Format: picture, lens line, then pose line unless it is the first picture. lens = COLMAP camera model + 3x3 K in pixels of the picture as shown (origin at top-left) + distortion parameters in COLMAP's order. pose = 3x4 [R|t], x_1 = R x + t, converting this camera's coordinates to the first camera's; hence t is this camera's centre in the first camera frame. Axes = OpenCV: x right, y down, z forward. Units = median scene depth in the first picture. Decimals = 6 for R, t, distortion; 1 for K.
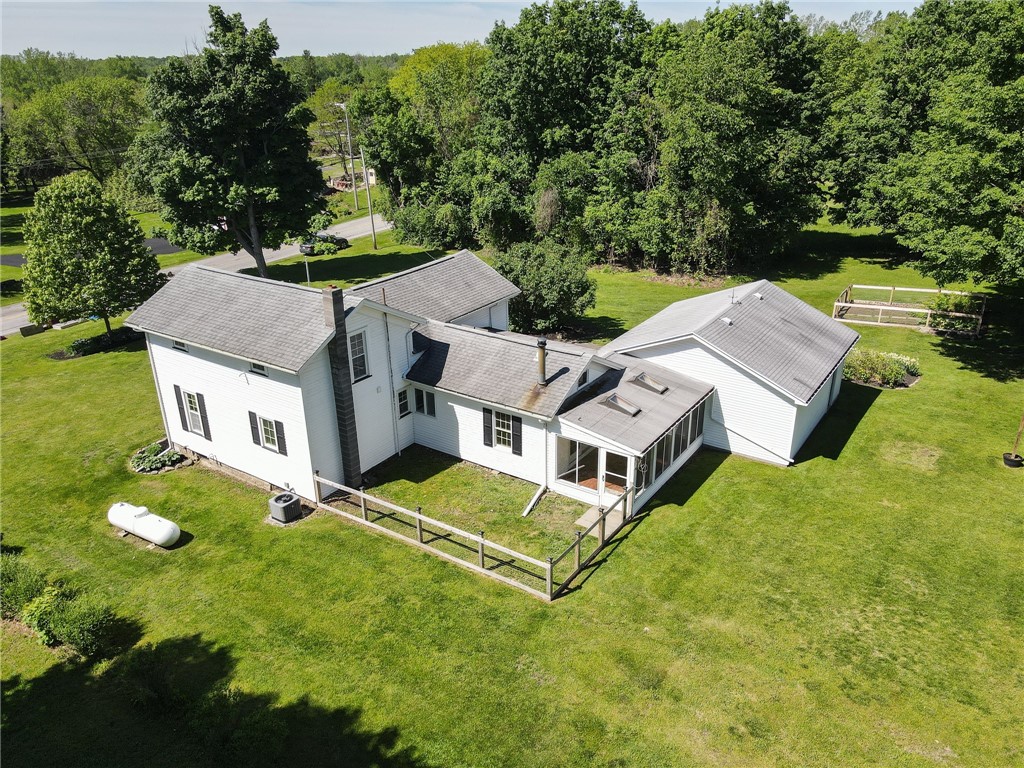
lens RADIAL K [[742.1, 0, 512.0], [0, 742.1, 384.0], [0, 0, 1]] dist [0.000744, 0.009751]
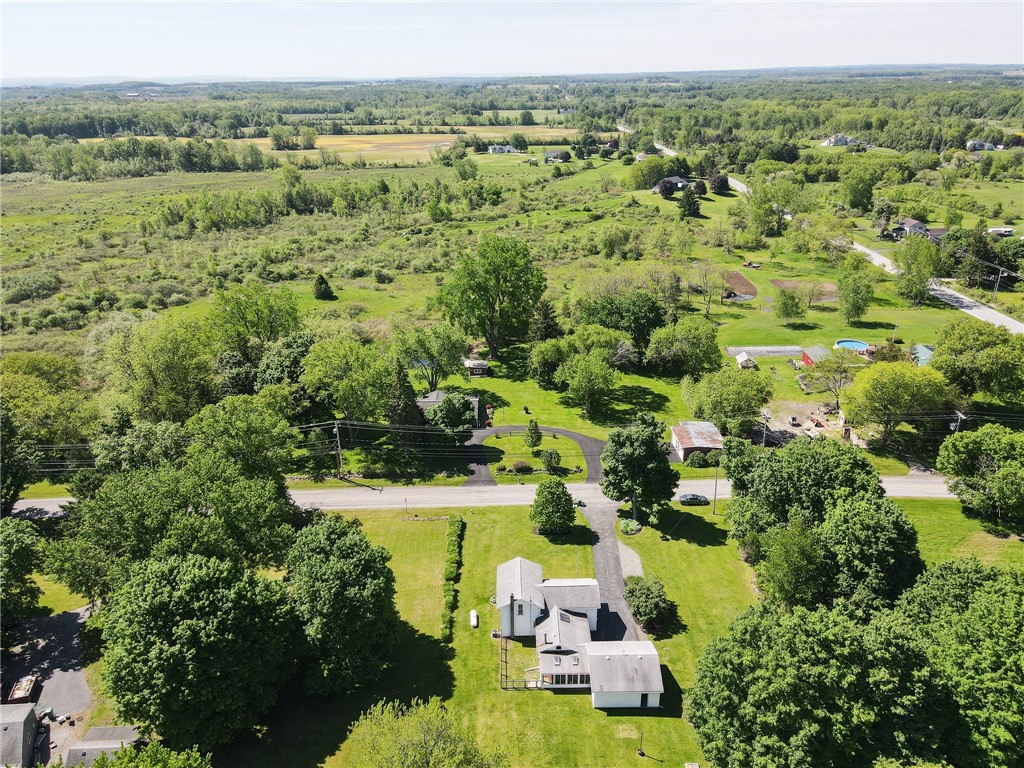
lens RADIAL K [[742.1, 0, 512.0], [0, 742.1, 384.0], [0, 0, 1]] dist [0.000744, 0.009751]
pose [[0.572272, 0.315302, -0.757026, 1.563936], [-0.314709, 0.936888, 0.152311, -1.148583], [0.757273, 0.151079, 0.635384, -1.116918]]
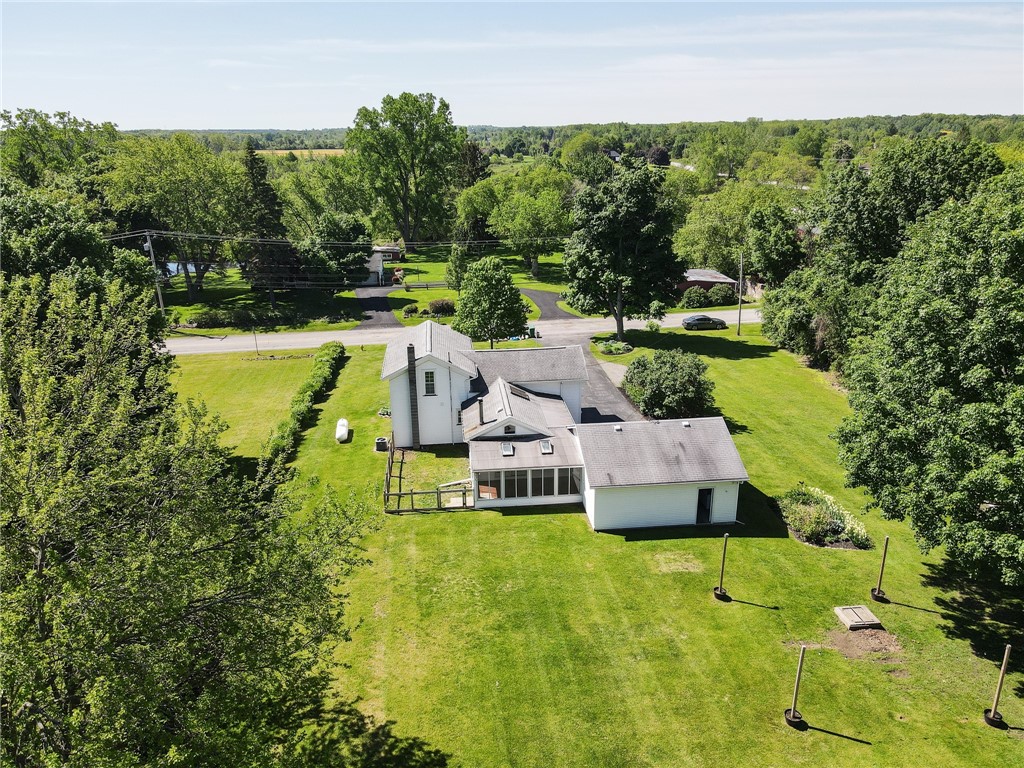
lens RADIAL K [[742.1, 0, 512.0], [0, 742.1, 384.0], [0, 0, 1]] dist [0.000744, 0.009751]
pose [[0.644906, 0.248678, -0.722673, 0.890753], [-0.294956, 0.953309, 0.064827, -0.149709], [0.705052, 0.171349, 0.688143, -0.115214]]
